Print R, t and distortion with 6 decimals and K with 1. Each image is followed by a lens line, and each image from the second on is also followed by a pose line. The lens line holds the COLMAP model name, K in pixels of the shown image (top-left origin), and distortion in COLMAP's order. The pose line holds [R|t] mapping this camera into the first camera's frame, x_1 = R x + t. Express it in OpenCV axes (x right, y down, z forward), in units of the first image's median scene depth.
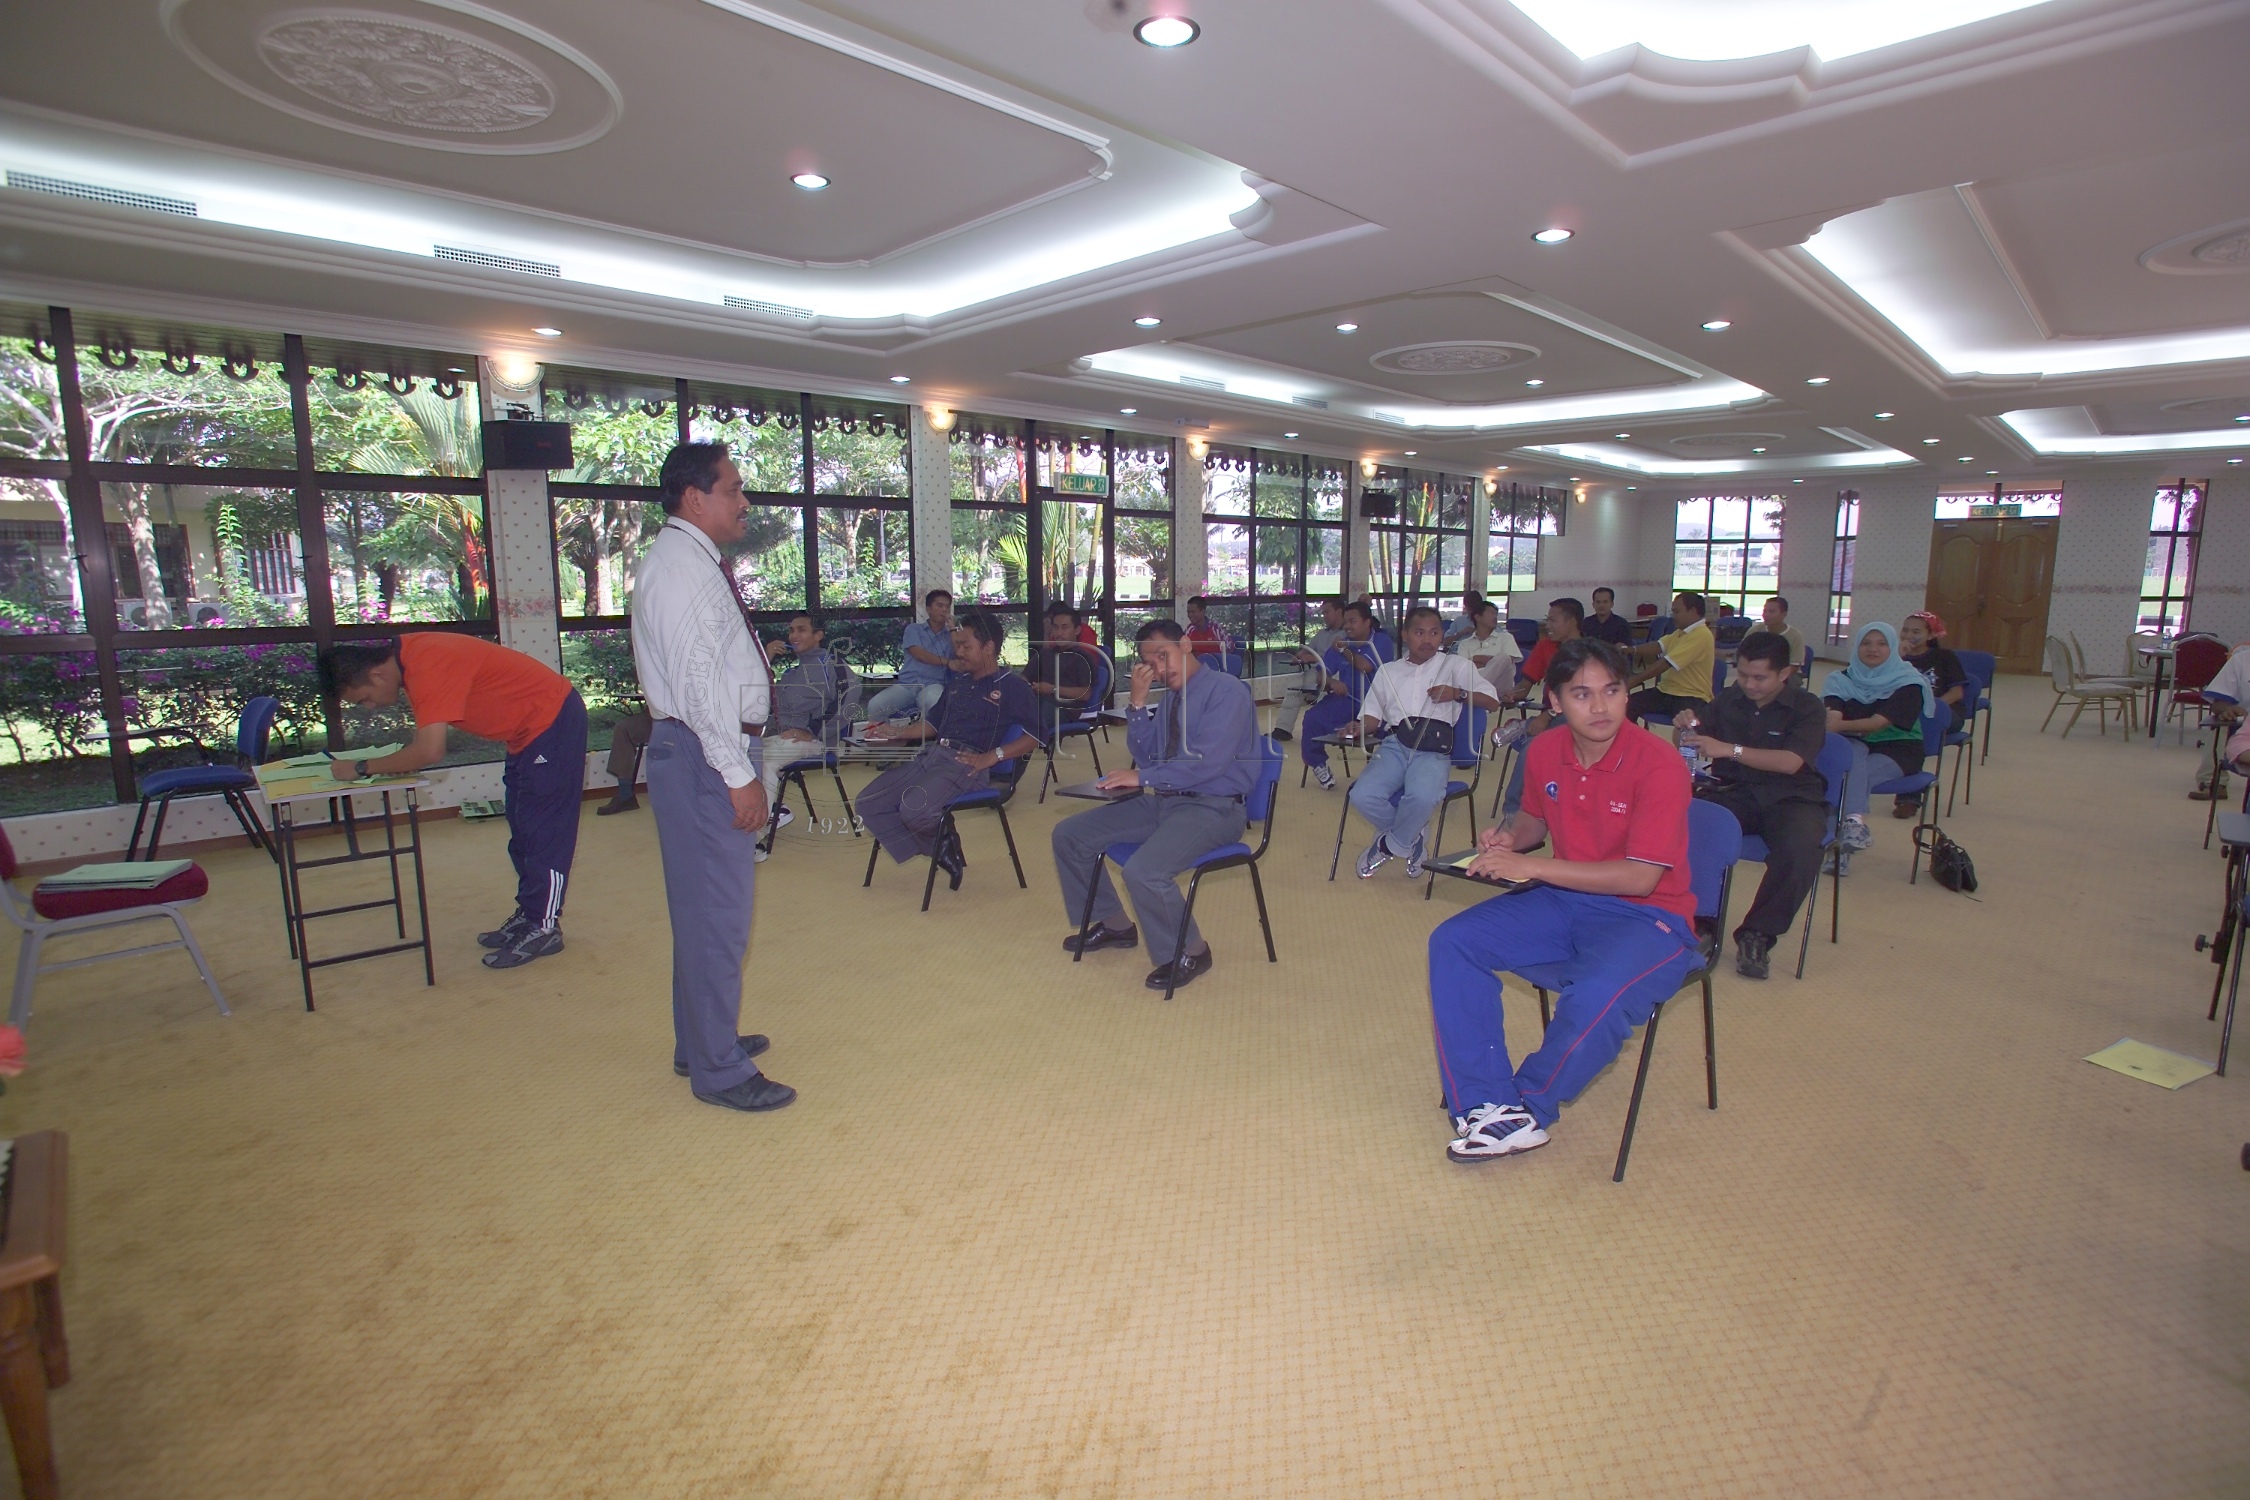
lens RADIAL K [[1079.2, 0, 1136.4], [0, 1079.2, 734.2], [0, 0, 1]] dist [-0.043458, 0.025189]
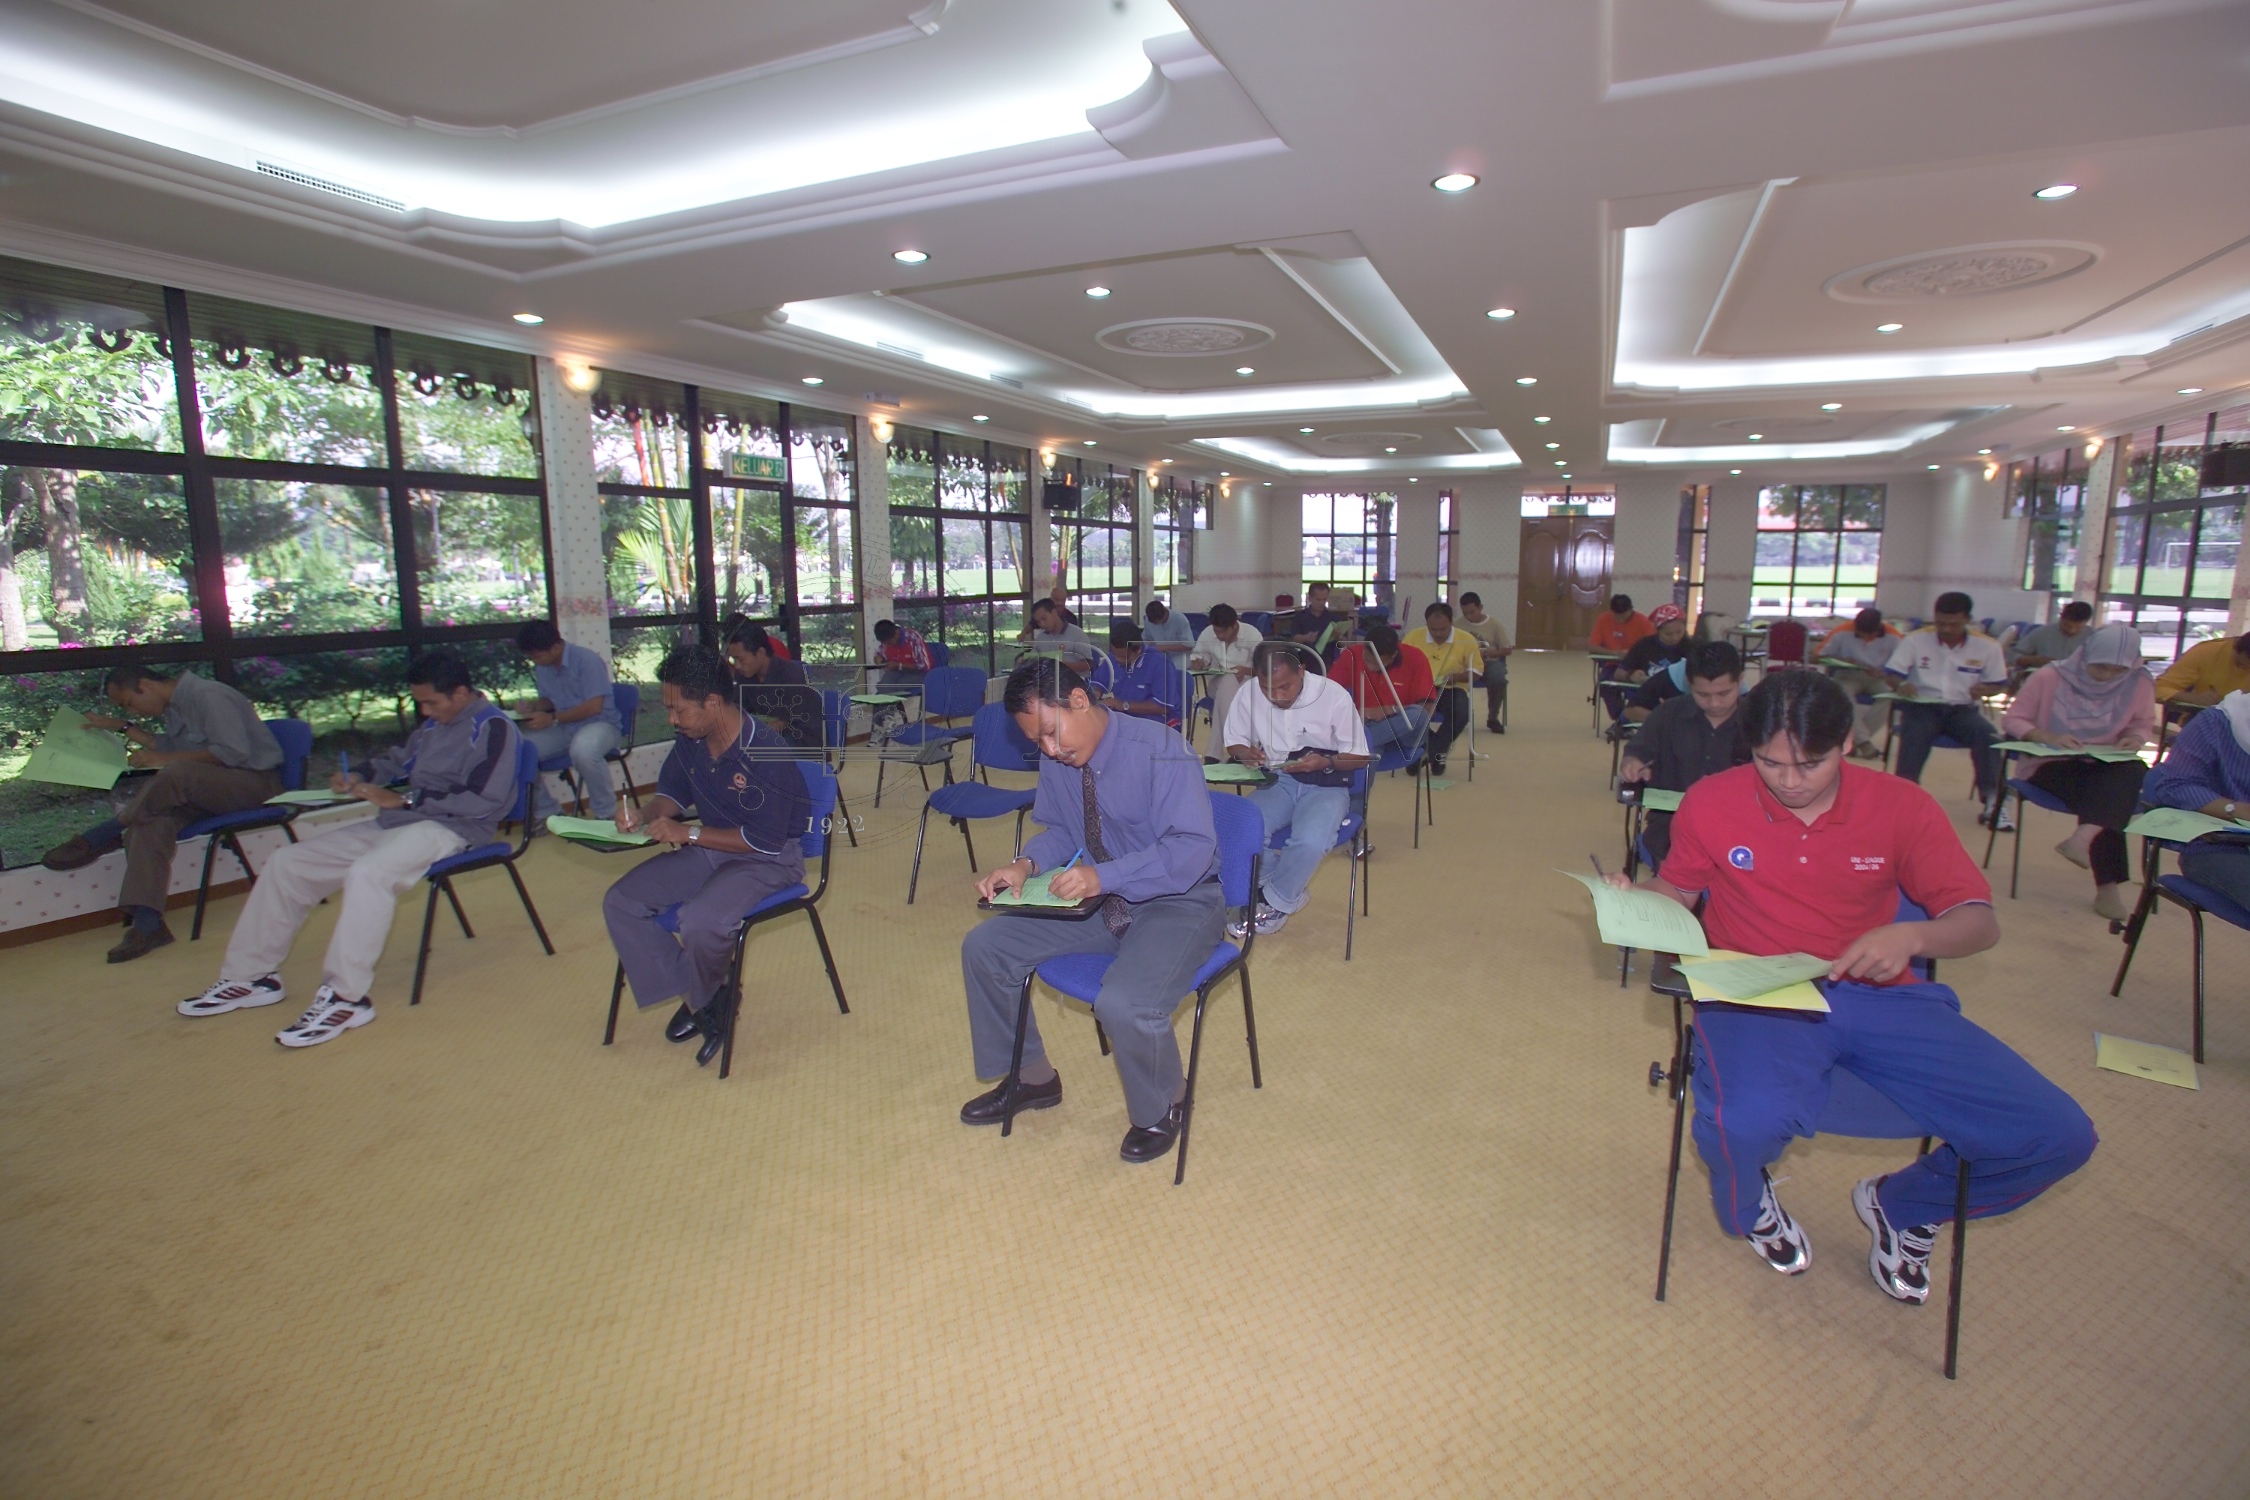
lens RADIAL K [[1068.3, 0, 1125.0], [0, 1068.3, 750.0], [0, 0, 1]] dist [-0.048260, 0.016592]
pose [[0.931847, -0.069078, 0.356215, -0.095590], [0.061430, 0.997574, 0.032753, -0.026229], [-0.357614, -0.008639, 0.933830, 0.144778]]
